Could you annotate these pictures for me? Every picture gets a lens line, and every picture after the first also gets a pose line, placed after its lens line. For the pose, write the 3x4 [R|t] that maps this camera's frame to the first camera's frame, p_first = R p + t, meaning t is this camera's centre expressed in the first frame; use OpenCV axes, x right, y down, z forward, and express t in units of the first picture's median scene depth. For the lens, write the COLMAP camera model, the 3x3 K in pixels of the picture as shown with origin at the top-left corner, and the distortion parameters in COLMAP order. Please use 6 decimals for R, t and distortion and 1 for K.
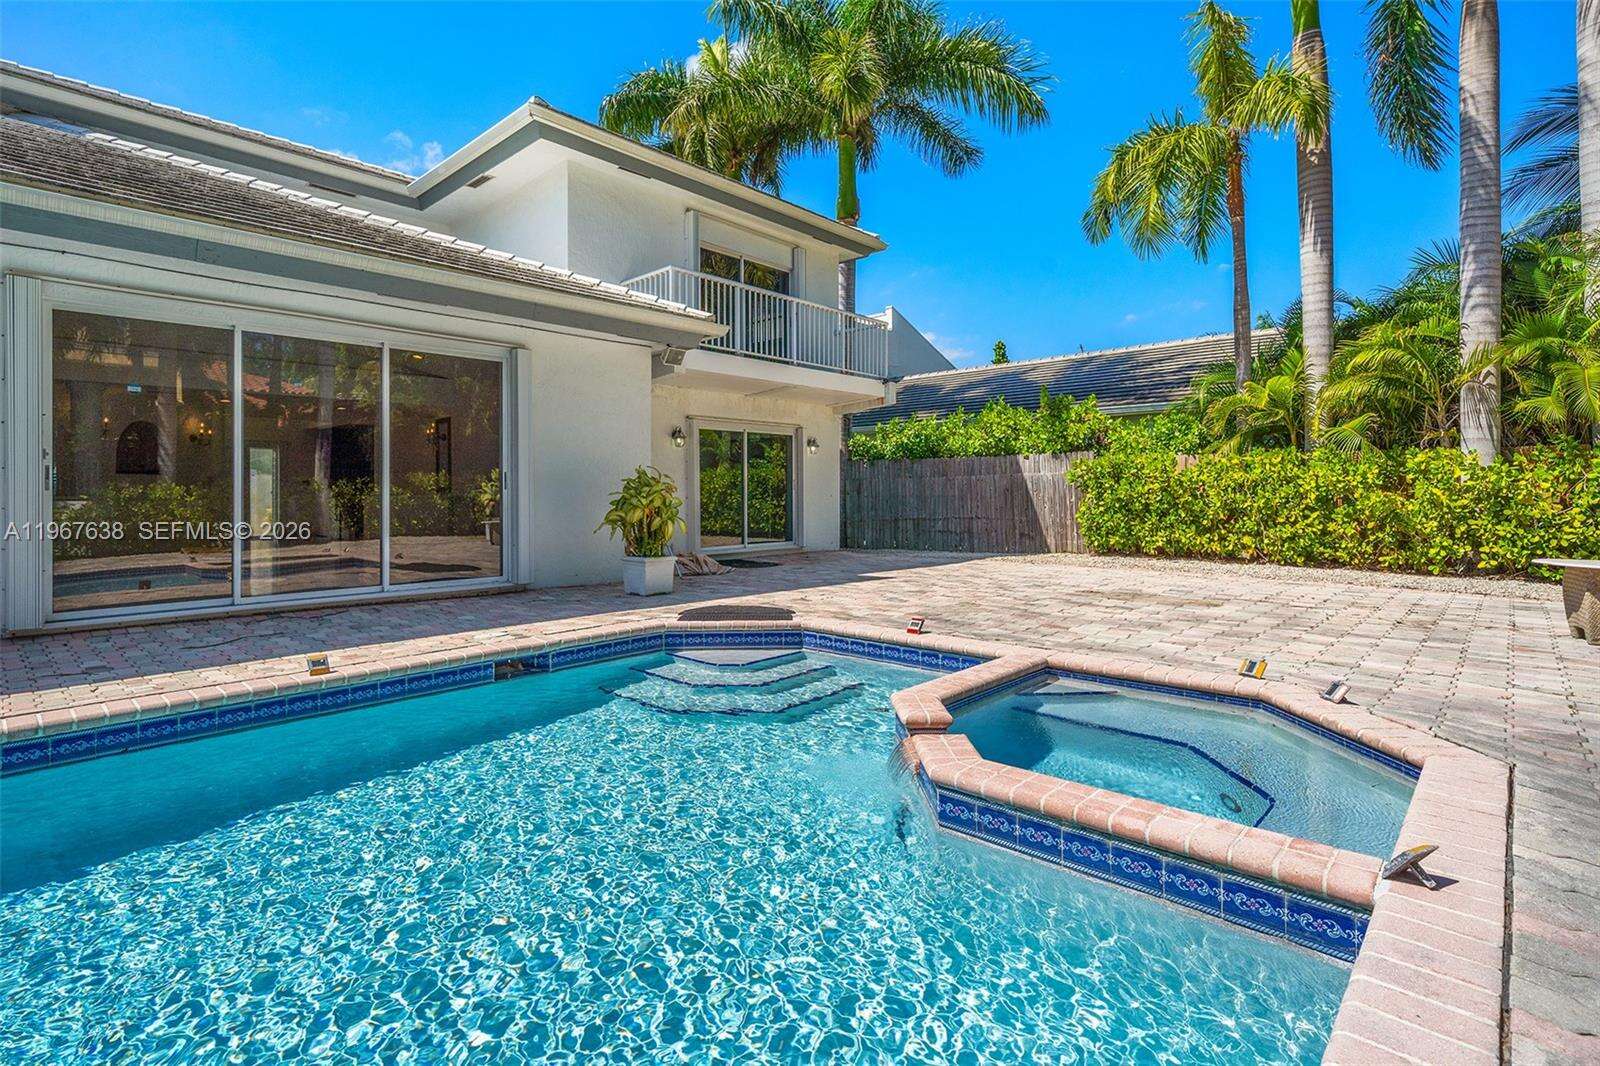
lens RADIAL K [[765.7, 0, 793.1], [0, 765.7, 492.0], [0, 0, 1]] dist [0.001298, -0.000369]
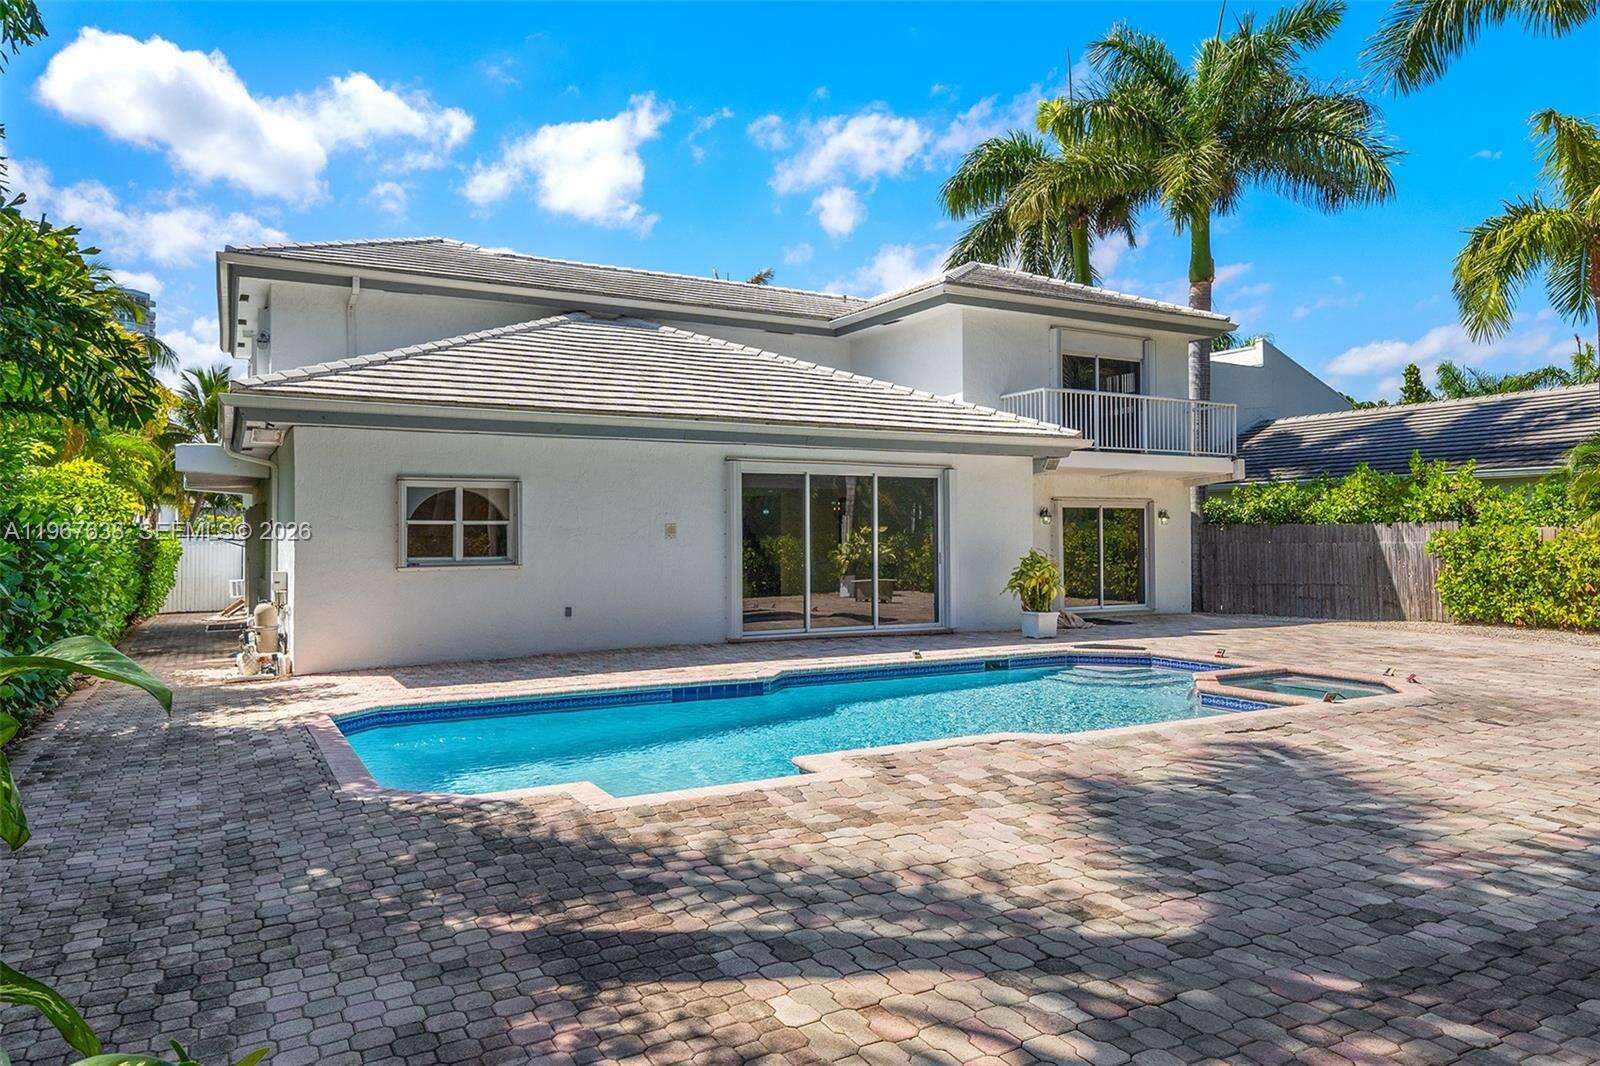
lens RADIAL K [[1043.9, 0, 807.3], [0, 1043.9, 526.3], [0, 0, 1]] dist [0.003054, 0.003016]
pose [[0.950784, -0.000855, -0.309854, 0.004118], [-0.001526, 0.999971, -0.007441, -0.041305], [0.309851, 0.007547, 0.950755, -0.676359]]
